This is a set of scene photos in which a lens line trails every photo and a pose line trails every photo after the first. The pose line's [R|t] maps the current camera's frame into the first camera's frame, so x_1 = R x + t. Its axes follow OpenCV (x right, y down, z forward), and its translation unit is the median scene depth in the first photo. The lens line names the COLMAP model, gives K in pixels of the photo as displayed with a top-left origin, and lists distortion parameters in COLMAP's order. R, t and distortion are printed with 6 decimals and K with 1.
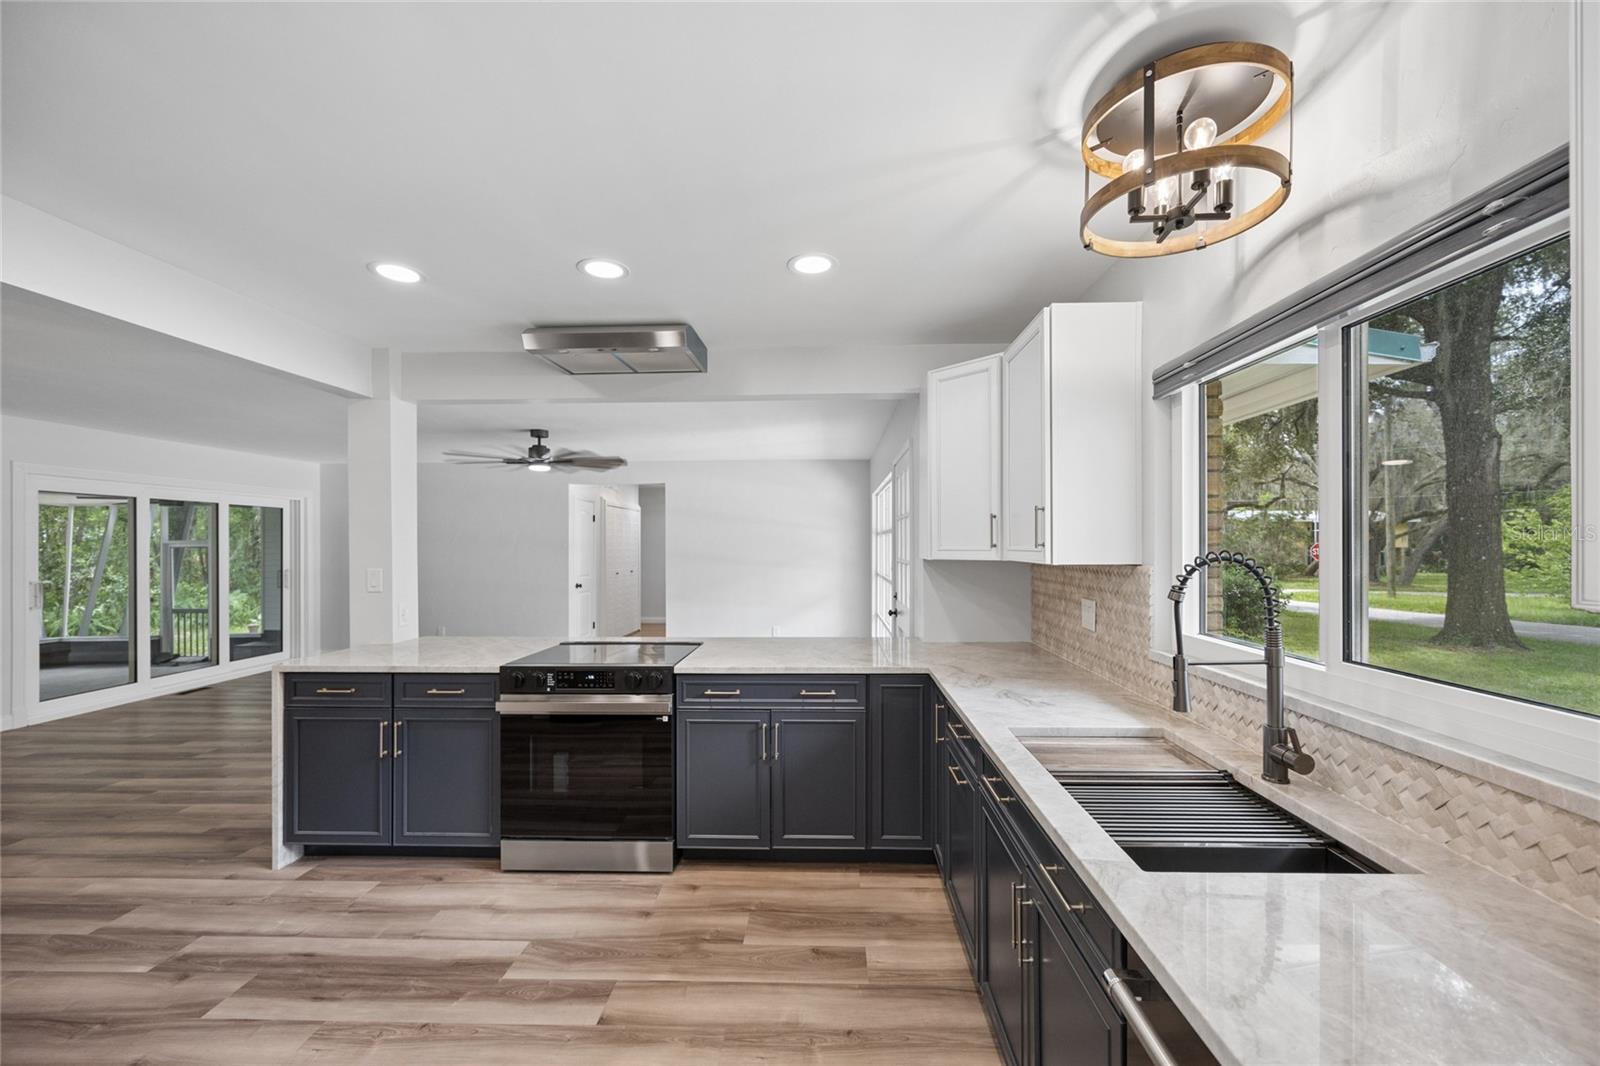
lens RADIAL K [[629.6, 0, 803.9], [0, 629.6, 523.9], [0, 0, 1]] dist [0.009558, -0.000107]
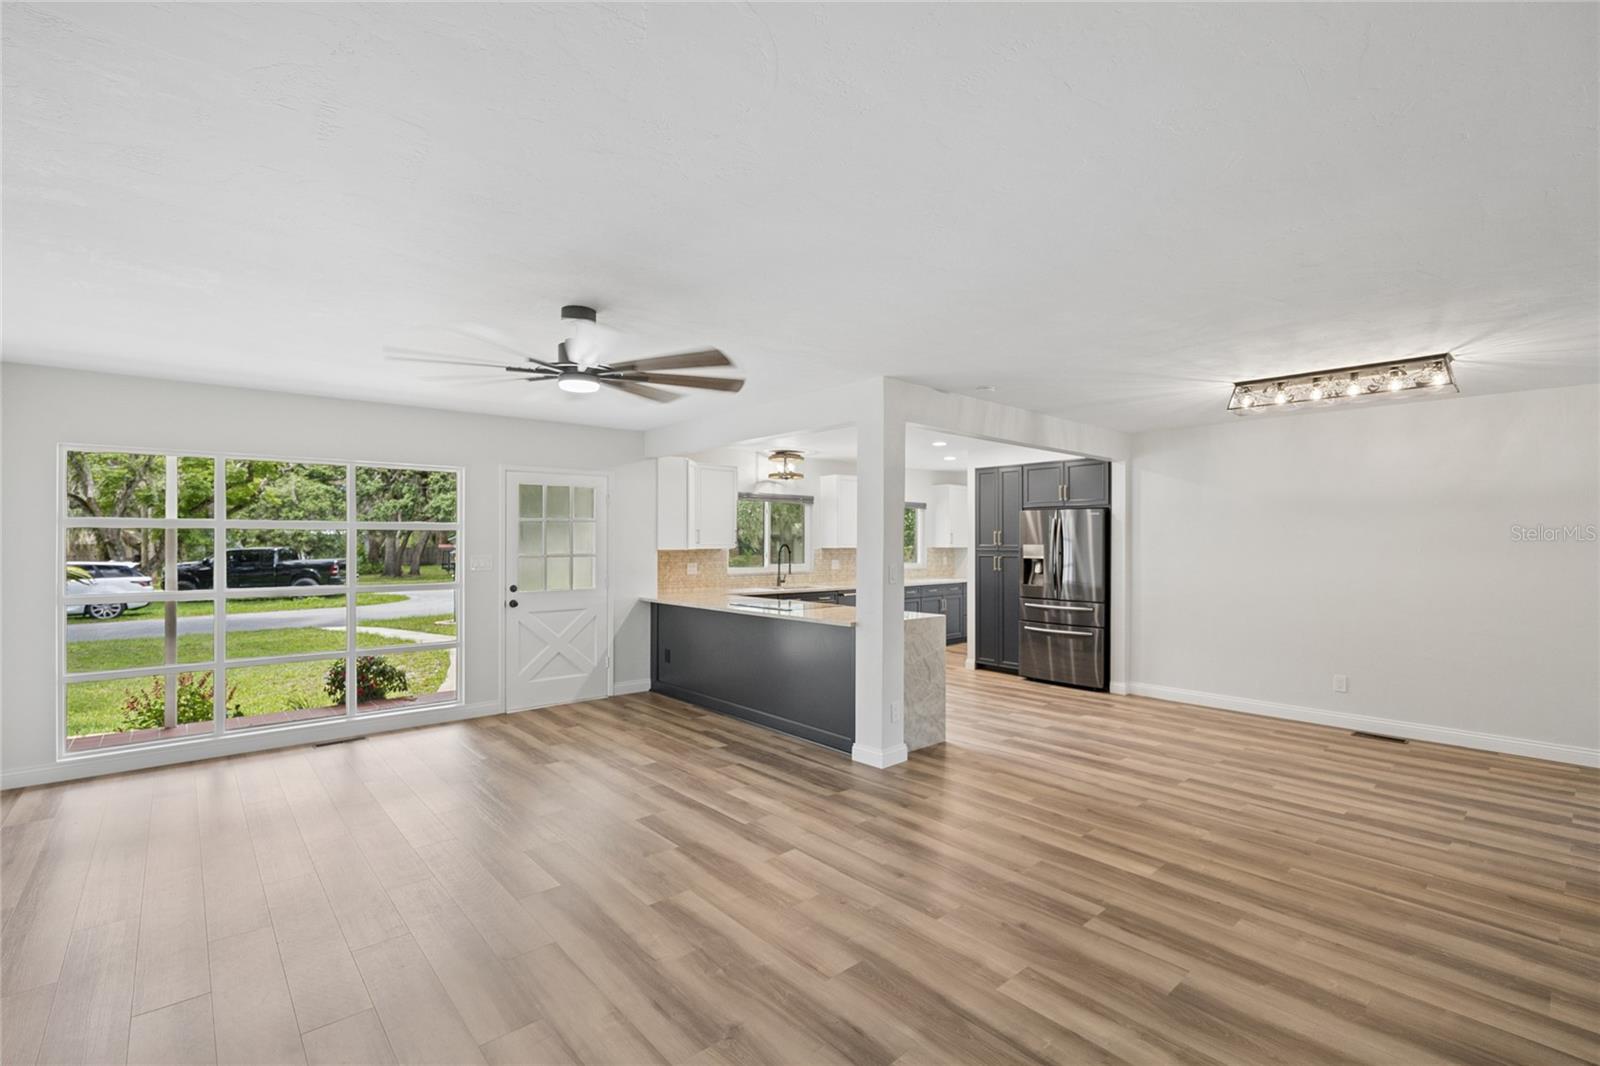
lens RADIAL K [[715.3, 0, 818.0], [0, 715.3, 536.4], [0, 0, 1]] dist [-0.001018, 0.000254]
pose [[-0.706626, 0.010735, 0.707505, -2.002292], [-0.022565, 0.999034, -0.037695, 0.096318], [-0.707227, -0.042601, -0.705702, 2.681552]]
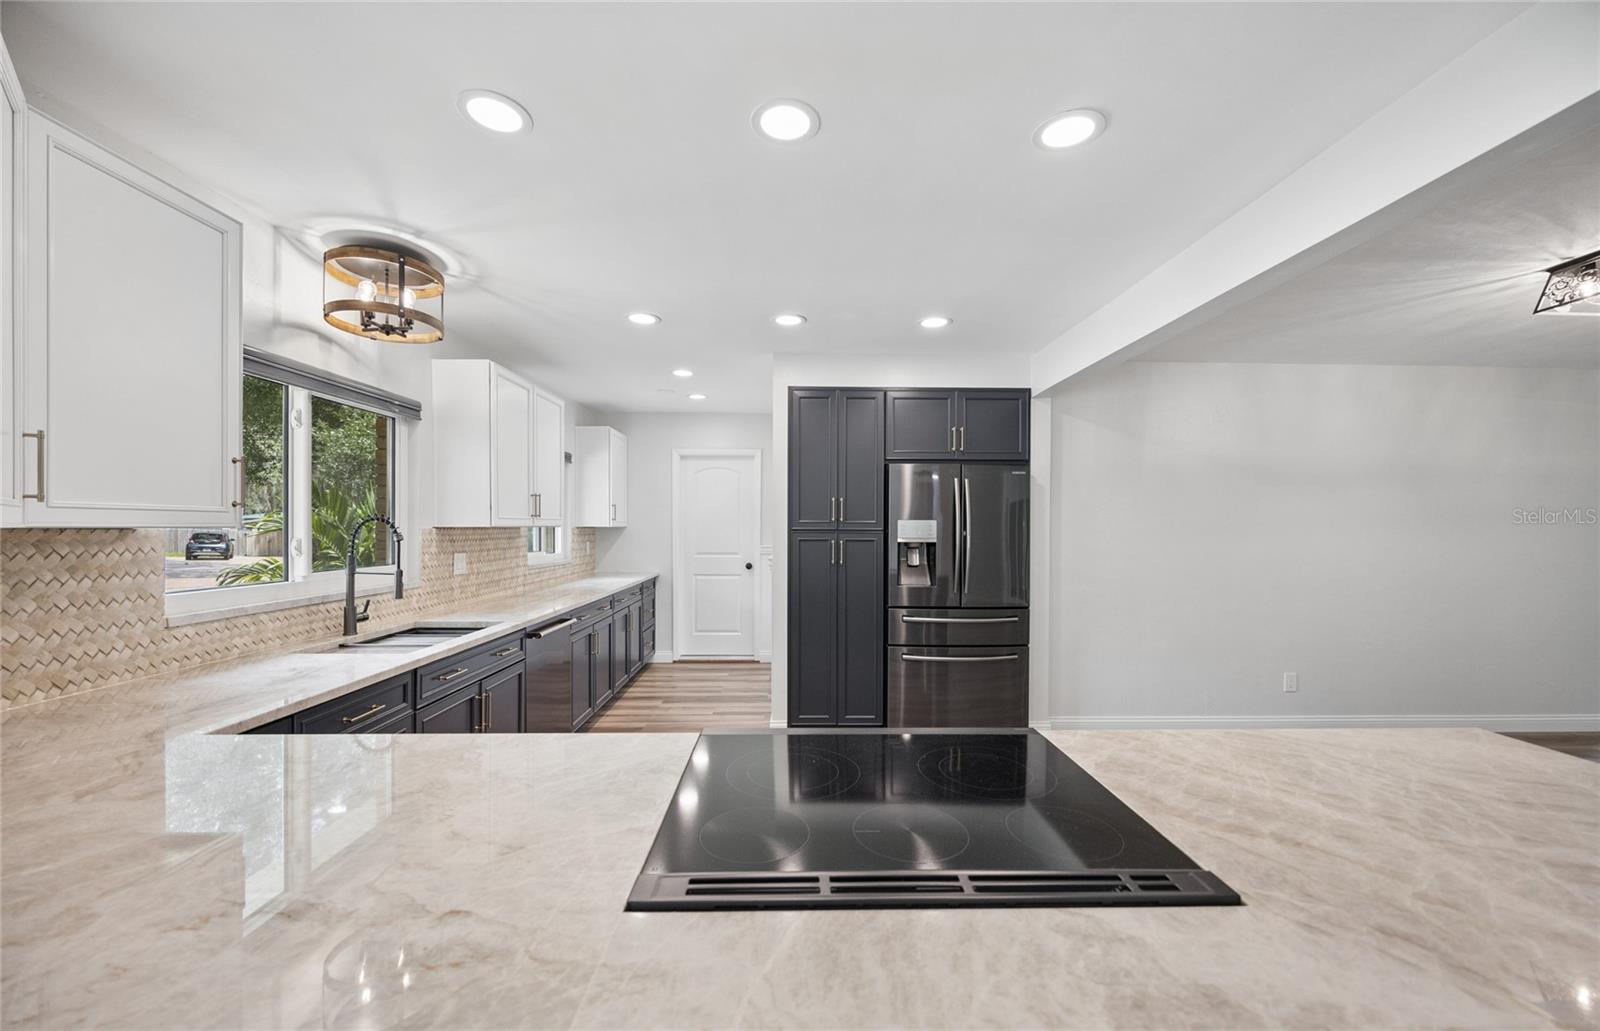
lens RADIAL K [[613.0, 0, 803.5], [0, 613.0, 524.9], [0, 0, 1]] dist [0.000070, -0.000032]
pose [[-0.997738, 0.002157, -0.067184, -0.255522], [0.004758, 0.999244, -0.038580, 0.071184], [0.067050, -0.038812, -0.996994, 1.554708]]
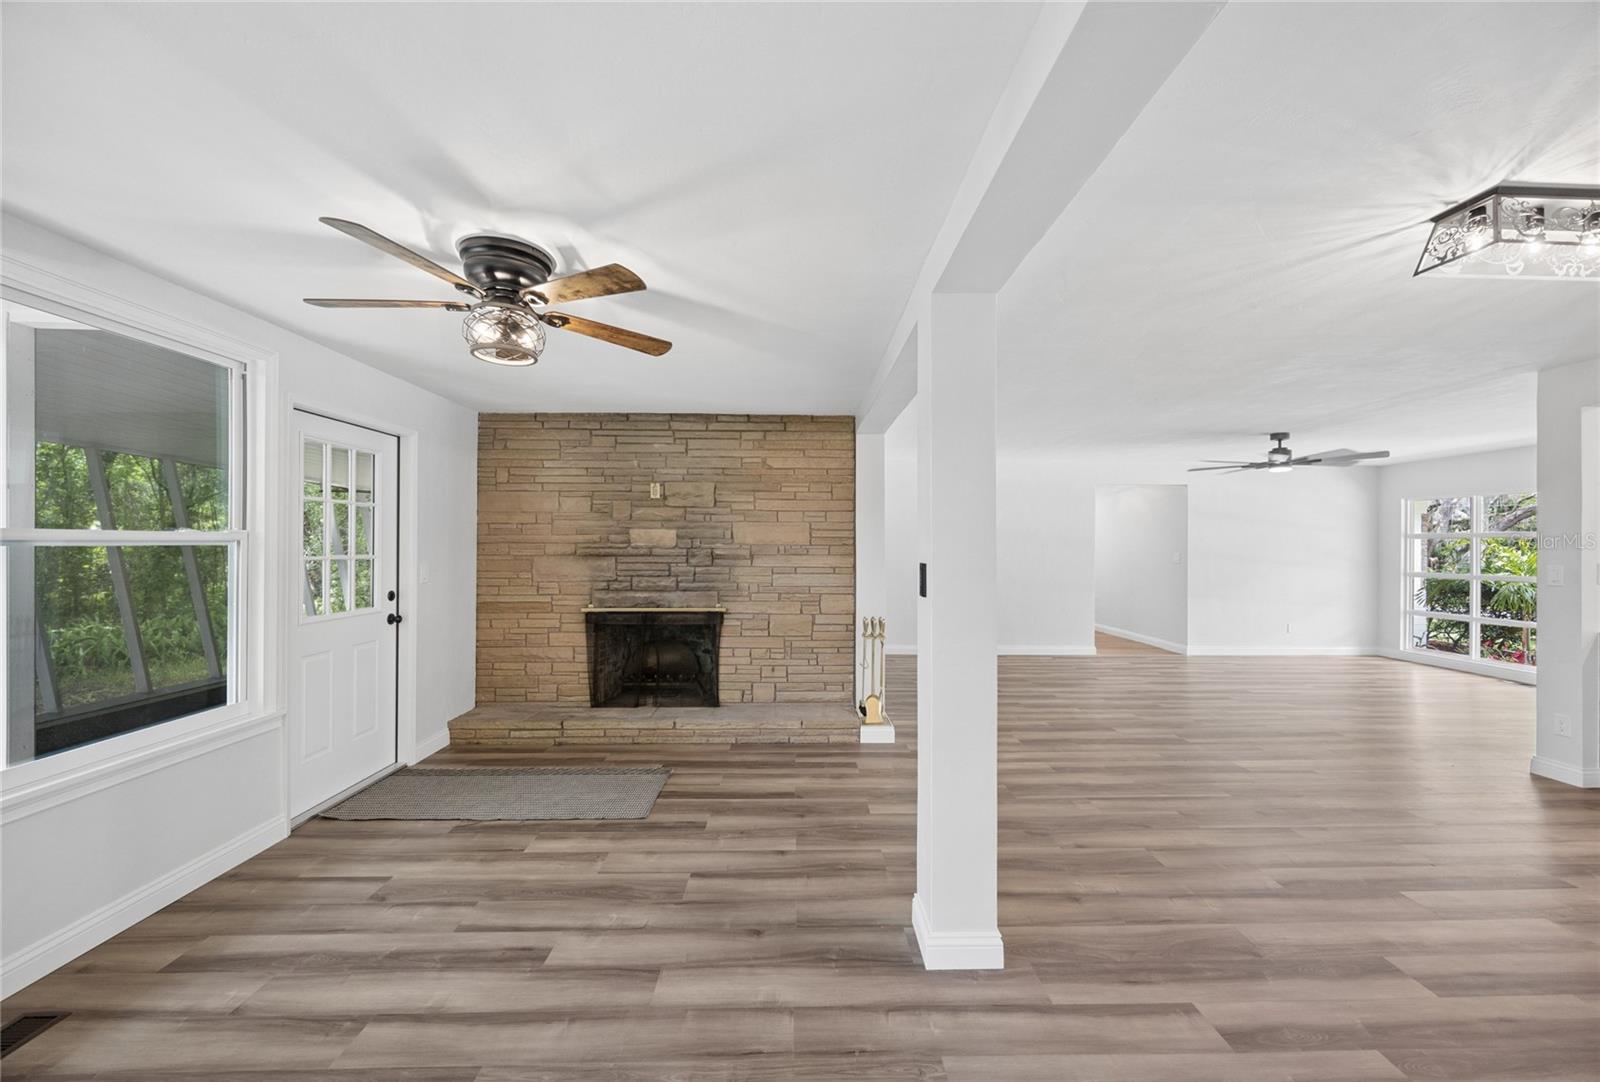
lens RADIAL K [[624.9, 0, 816.0], [0, 624.9, 547.9], [0, 0, 1]] dist [-0.001097, -0.000118]
pose [[0.996811, 0.010009, 0.079169, -2.686901], [-0.012984, 0.999225, 0.037155, 0.026825], [-0.078736, -0.038064, 0.996169, 0.055981]]
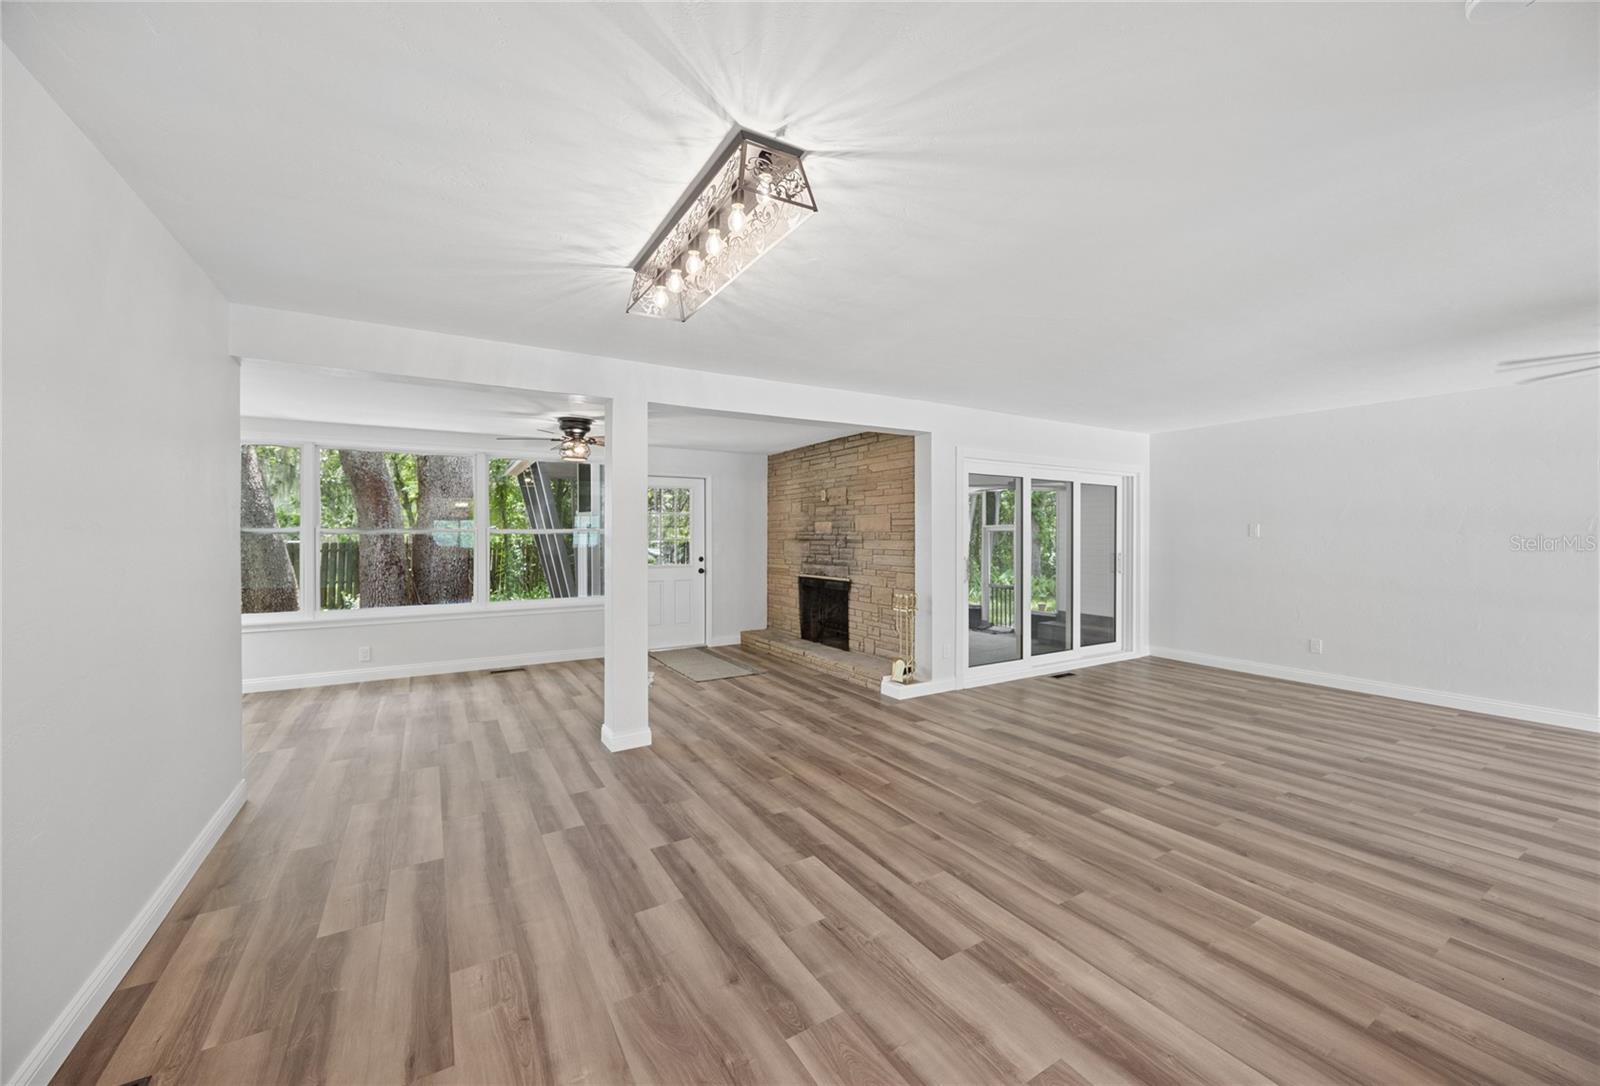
lens RADIAL K [[624.9, 0, 816.0], [0, 624.9, 549.9], [0, 0, 1]] dist [-0.001097, -0.000118]
pose [[0.567362, 0.025131, -0.823085, -0.919907], [0.023731, 0.998620, 0.046848, 0.039486], [0.823127, -0.046112, 0.565982, 0.372289]]
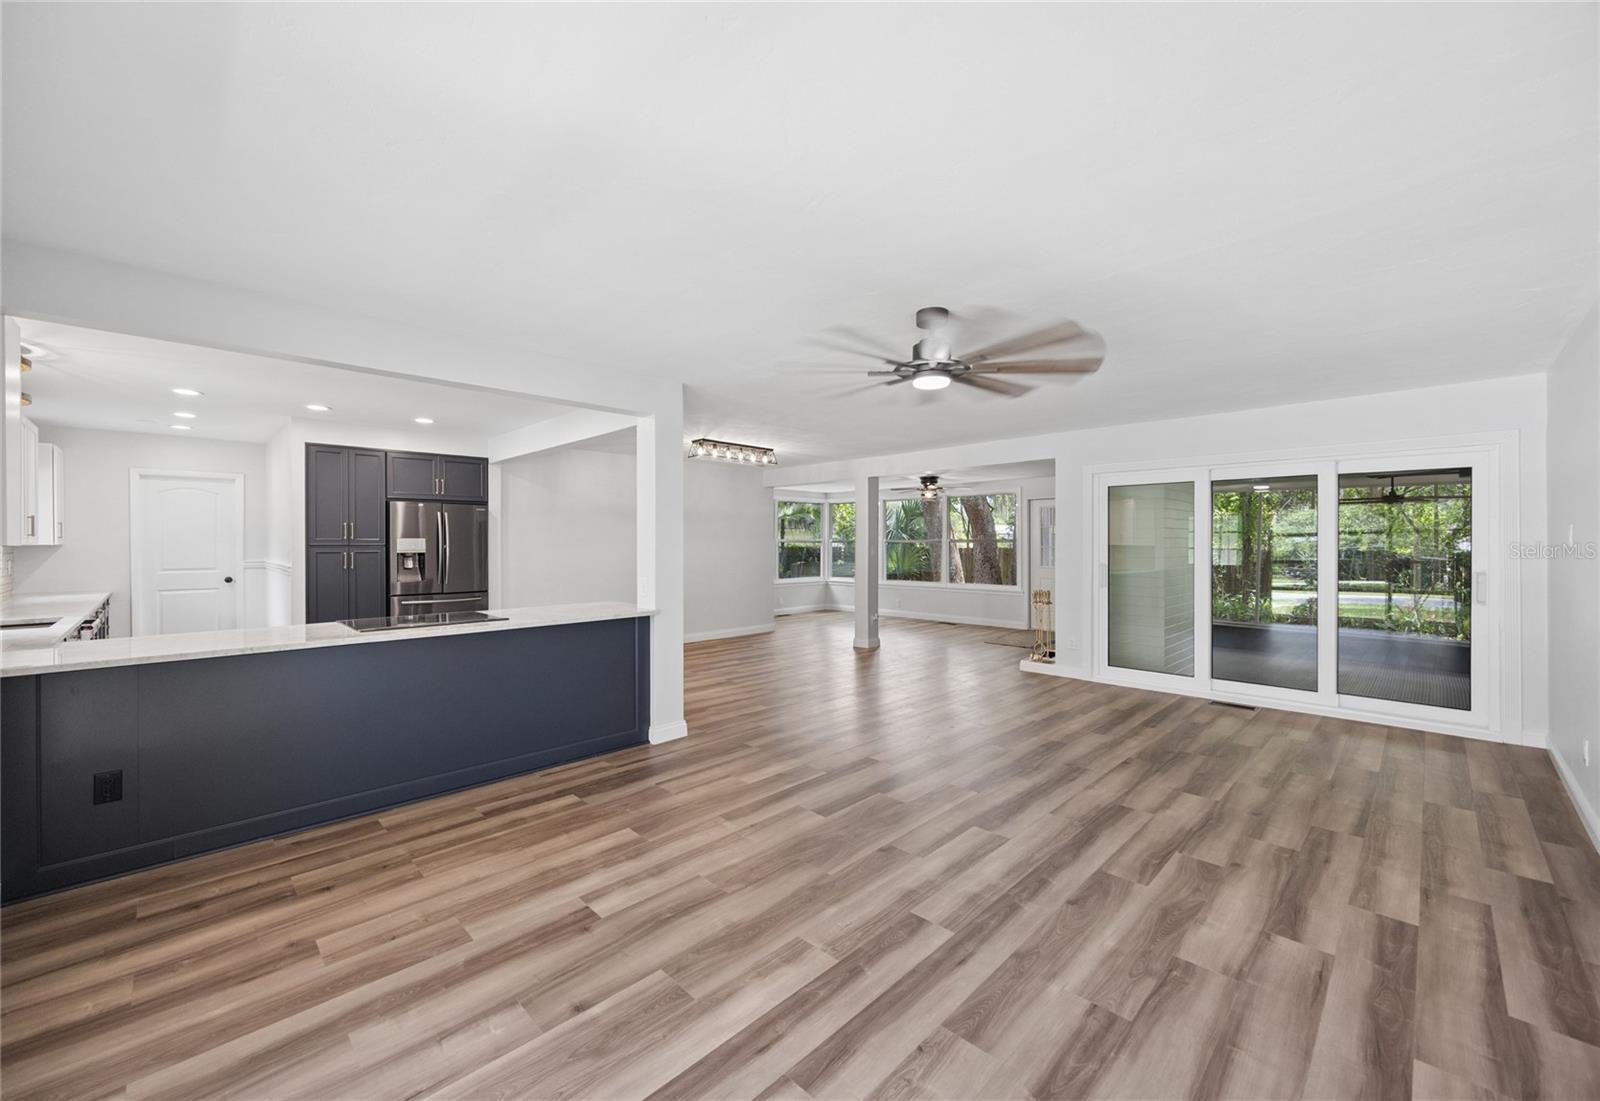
lens RADIAL K [[626.7, 0, 783.5], [0, 626.7, 543.2], [0, 0, 1]] dist [-0.001287, -0.000120]
pose [[-0.684158, 0.009444, -0.729272, 0.120088], [0.033136, 0.999286, -0.018146, 0.109691], [0.728580, -0.036580, -0.683983, 2.691515]]
